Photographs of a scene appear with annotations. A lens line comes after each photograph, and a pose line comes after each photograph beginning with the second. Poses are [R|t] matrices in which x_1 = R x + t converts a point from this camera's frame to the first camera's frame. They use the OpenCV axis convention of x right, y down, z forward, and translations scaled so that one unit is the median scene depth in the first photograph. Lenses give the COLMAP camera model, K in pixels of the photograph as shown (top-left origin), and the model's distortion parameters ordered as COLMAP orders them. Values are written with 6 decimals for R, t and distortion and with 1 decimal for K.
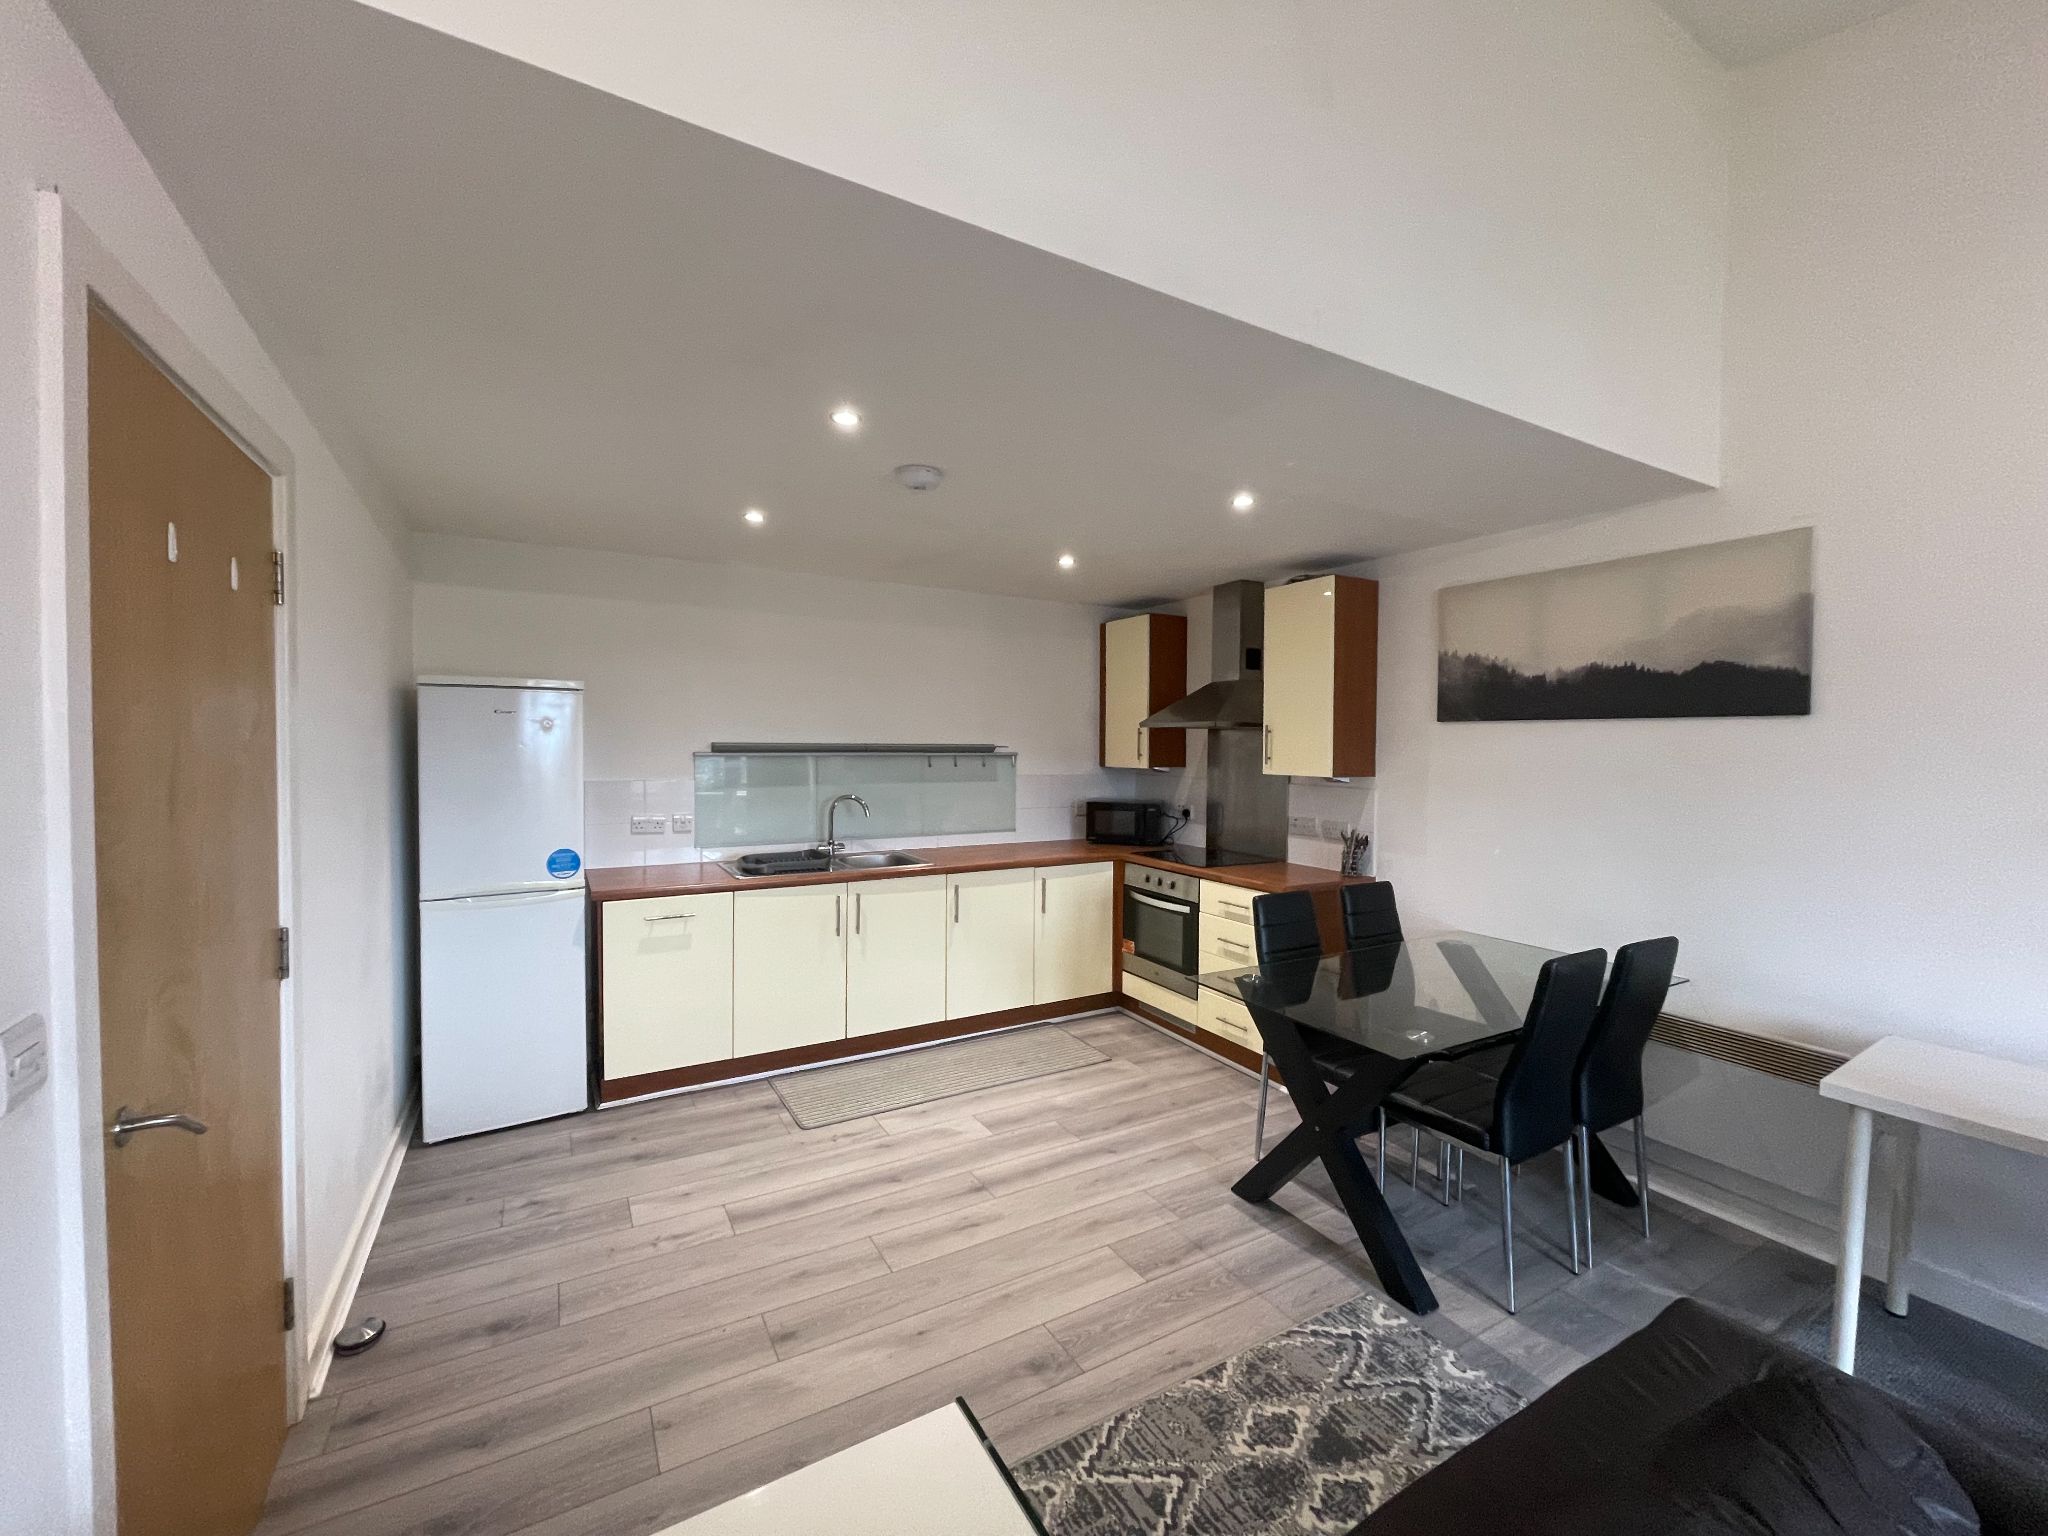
lens RADIAL K [[829.0, 0, 1024.0], [0, 829.0, 768.0], [0, 0, 1]] dist [-0.001546, 0.000223]
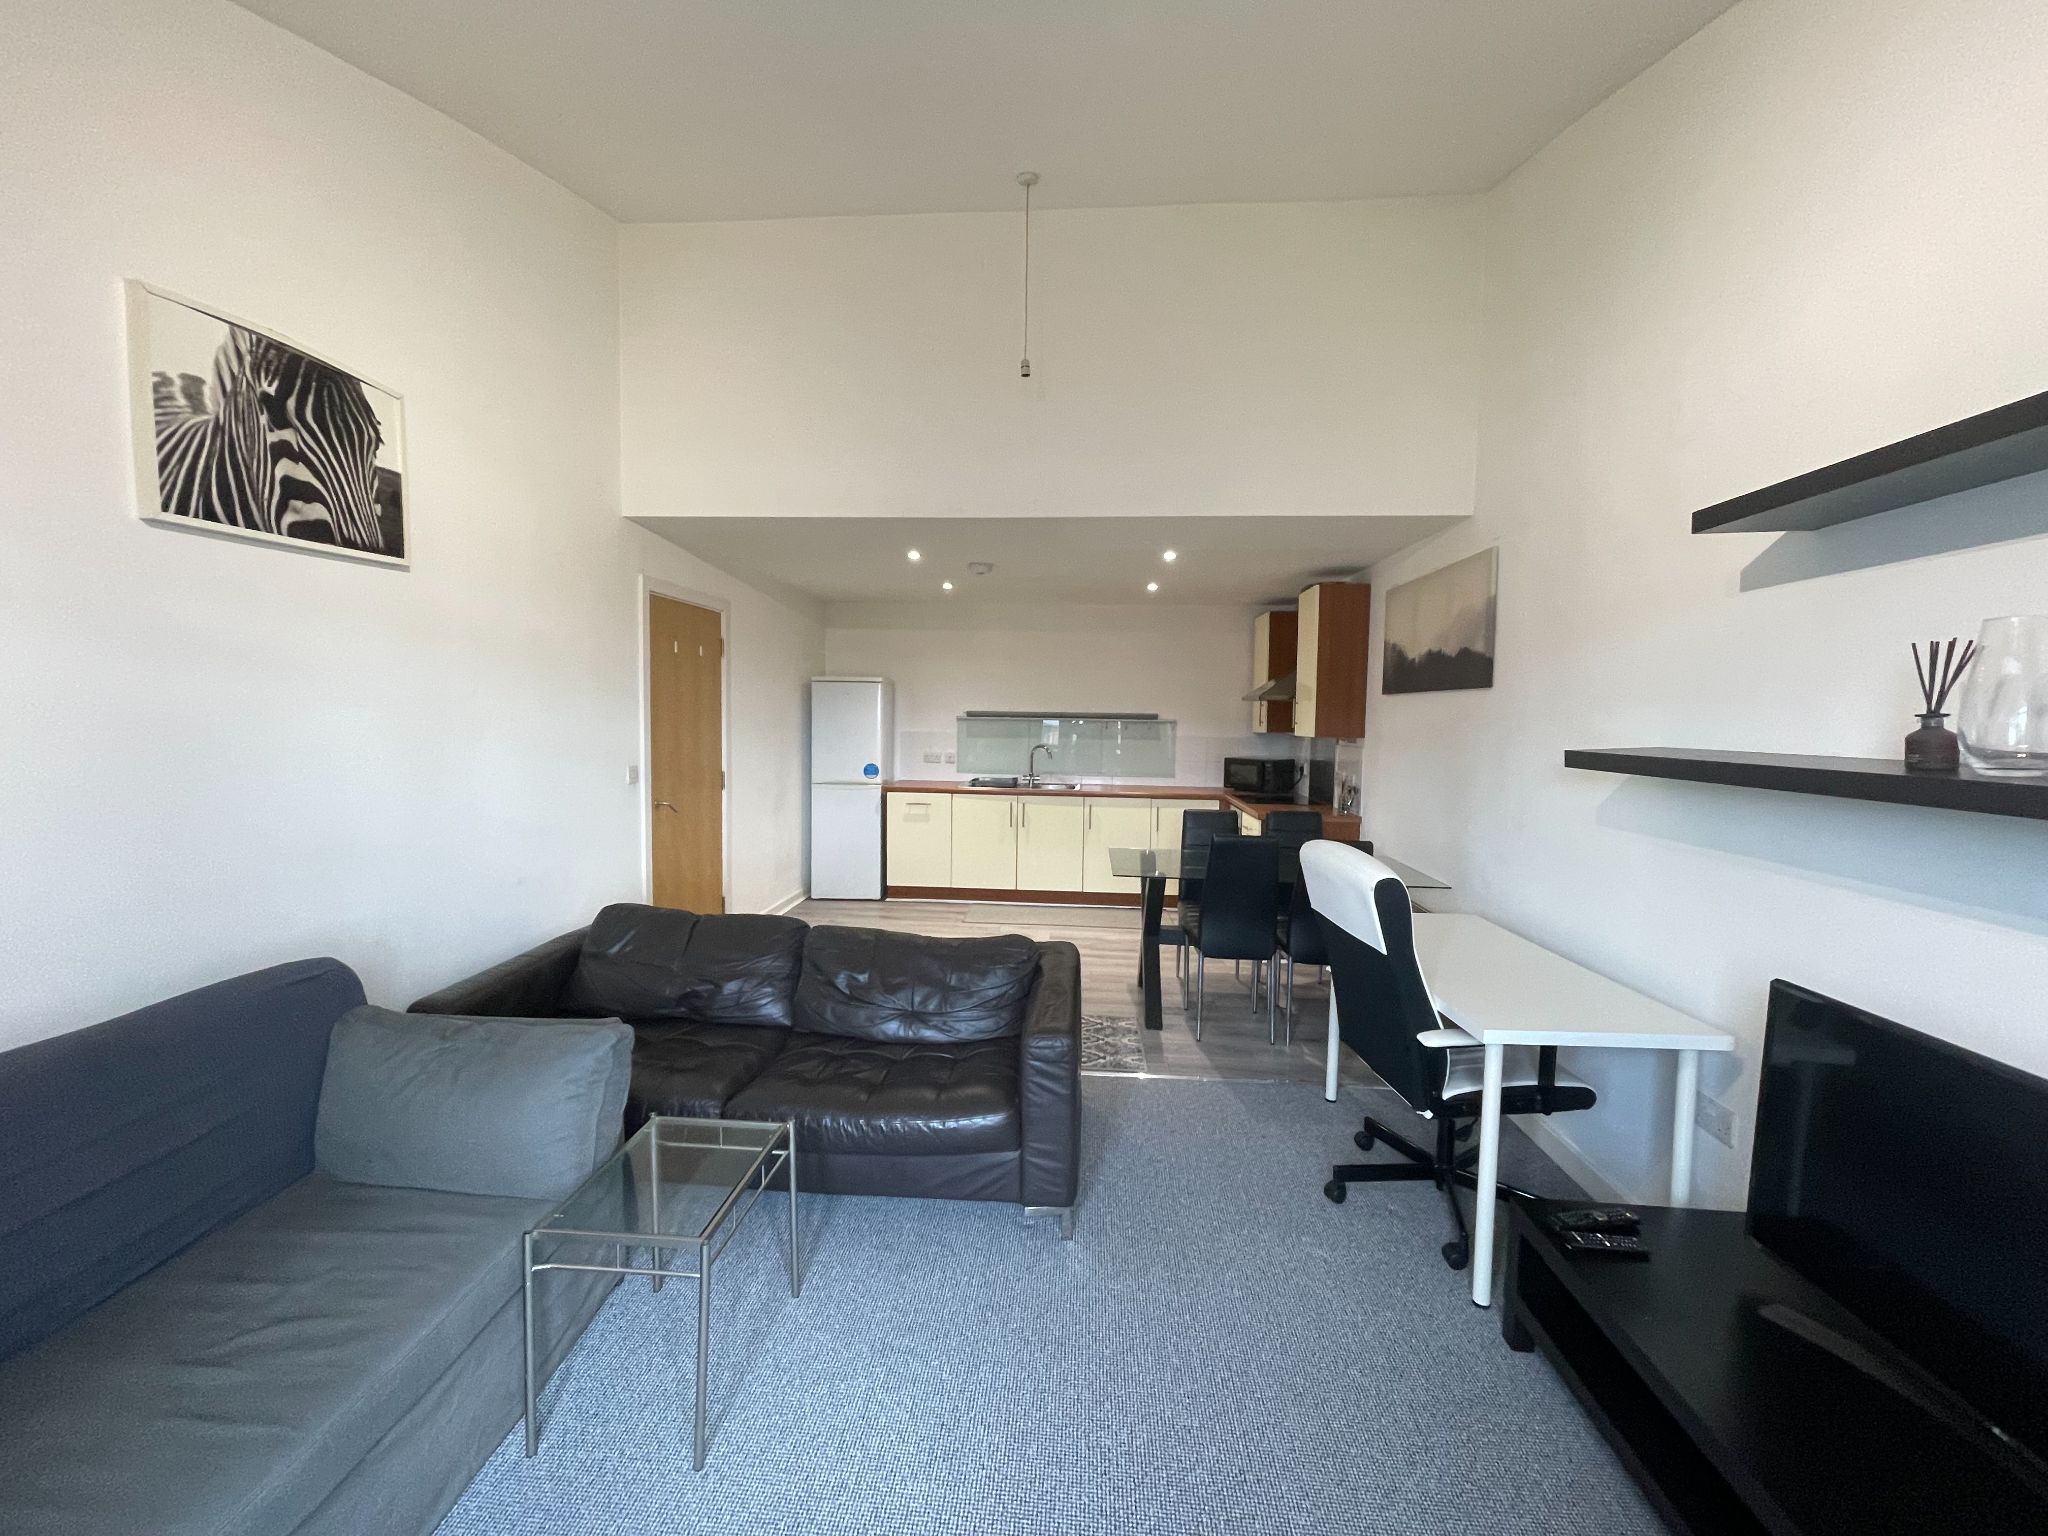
lens RADIAL K [[829.0, 0, 1024.0], [0, 829.0, 768.0], [0, 0, 1]] dist [-0.001546, 0.000223]
pose [[0.829619, 0.042244, -0.556729, 1.068193], [-0.027255, 0.999009, 0.035190, 0.038110], [0.557664, -0.014021, 0.829948, -0.541396]]
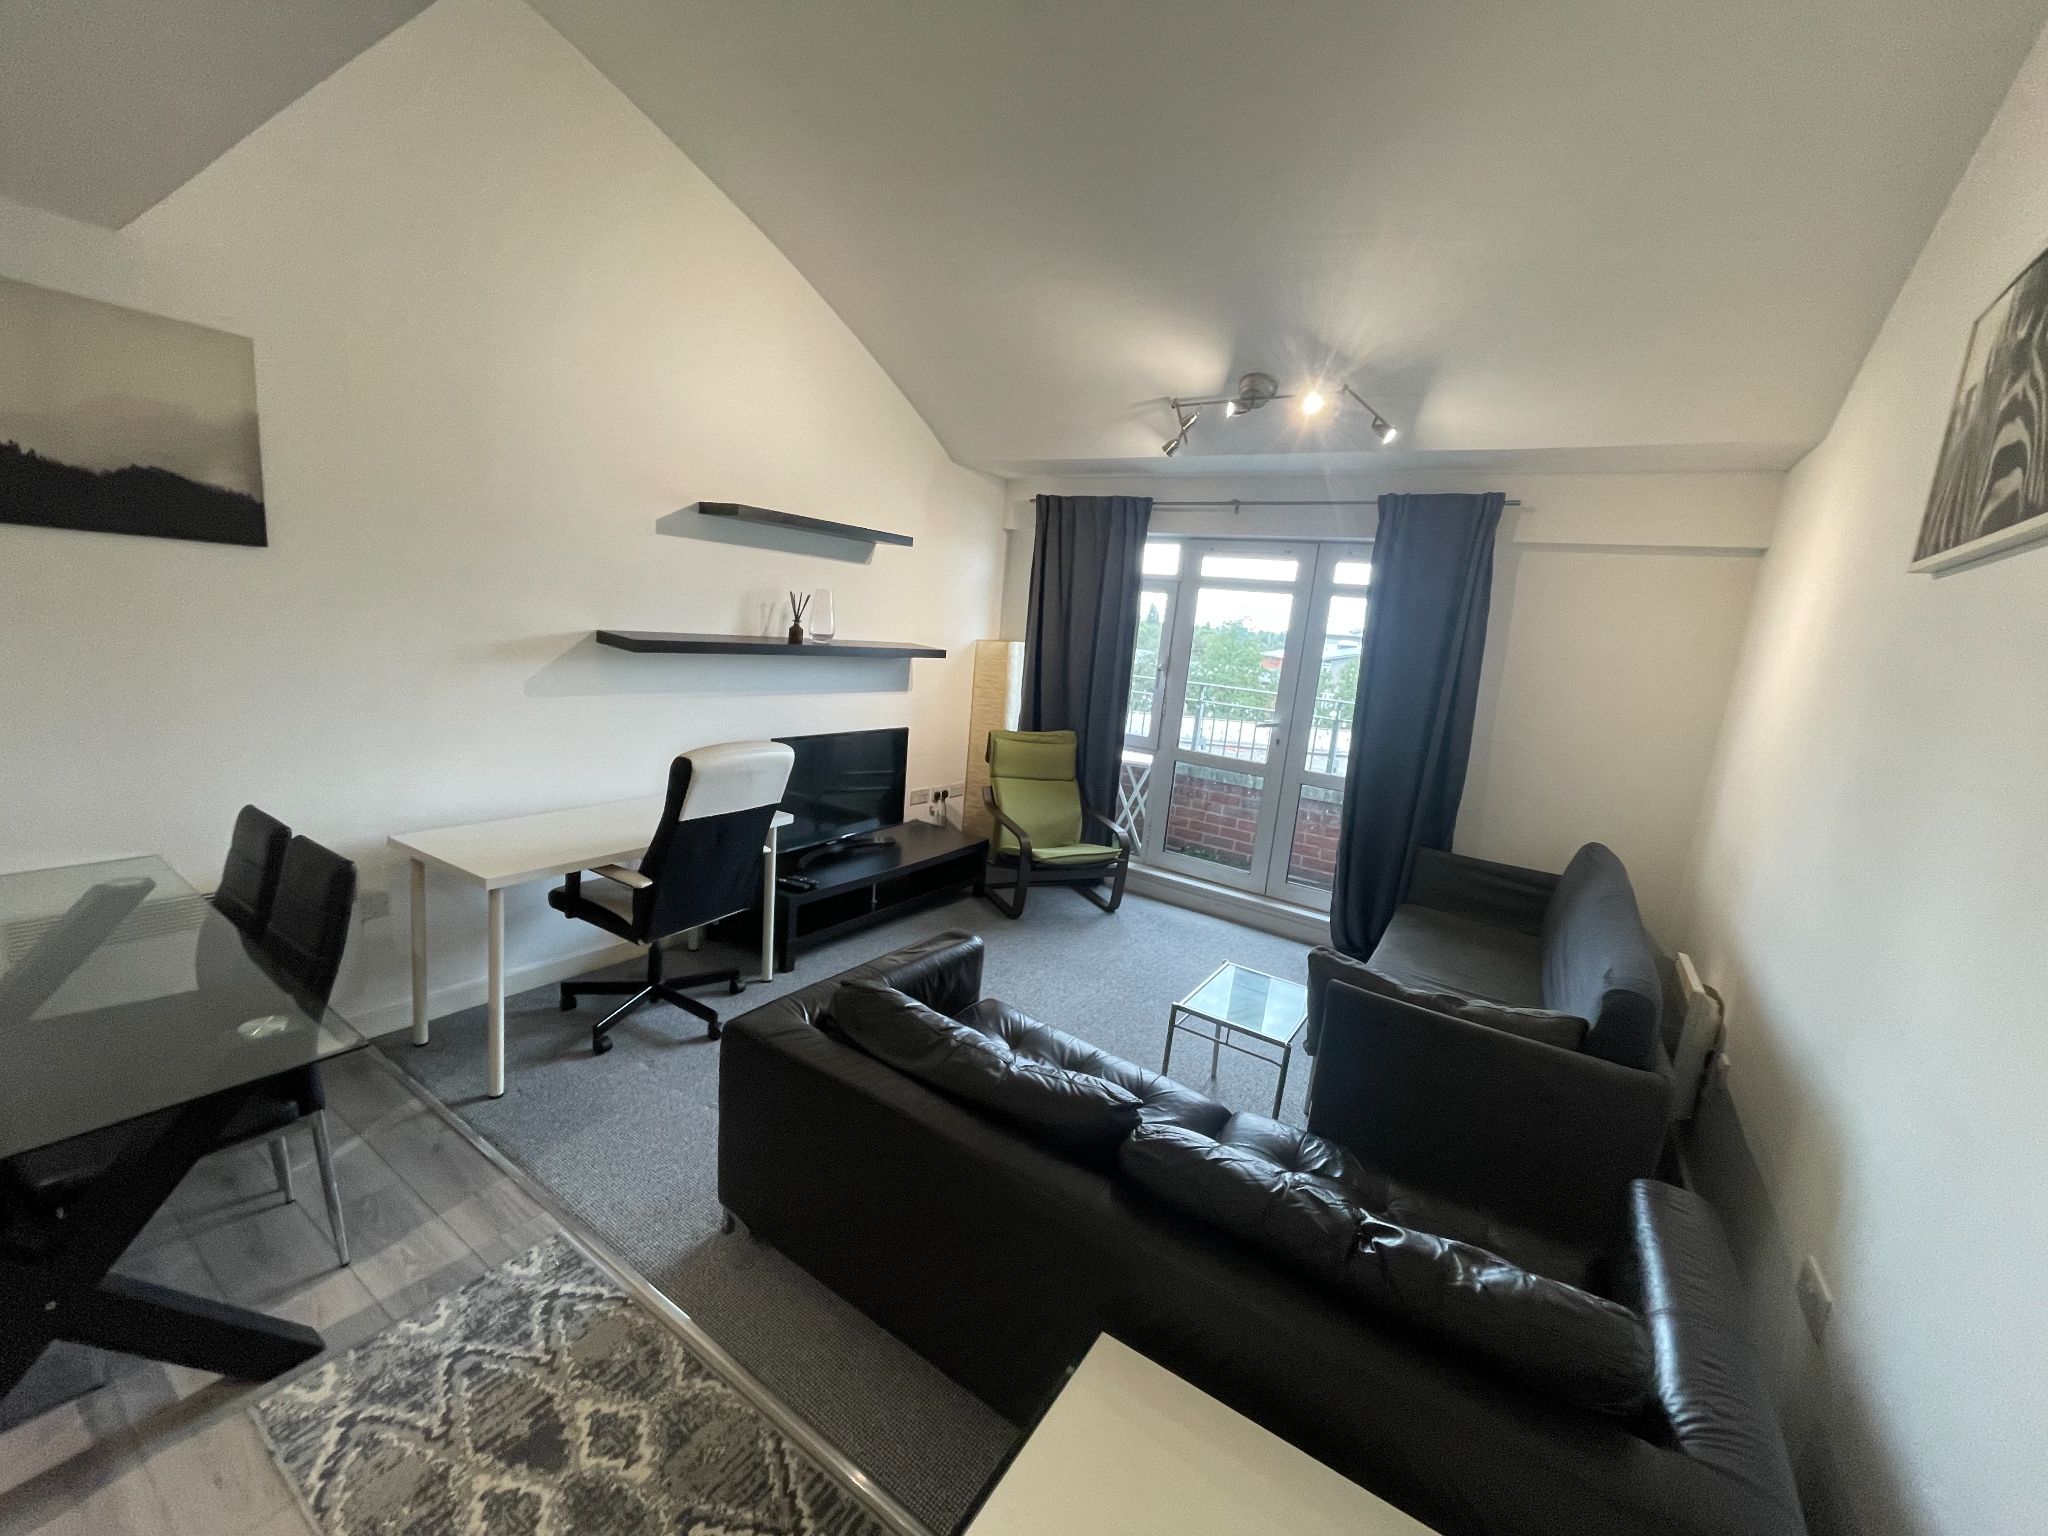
lens RADIAL K [[820.3, 0, 1026.1], [0, 820.3, 755.0], [0, 0, 1]] dist [-0.001015, -0.000219]
pose [[-0.454817, -0.193700, 0.869265, -0.328358], [-0.069530, 0.980805, 0.182175, -0.060940], [-0.887867, 0.022416, -0.459555, 0.654459]]
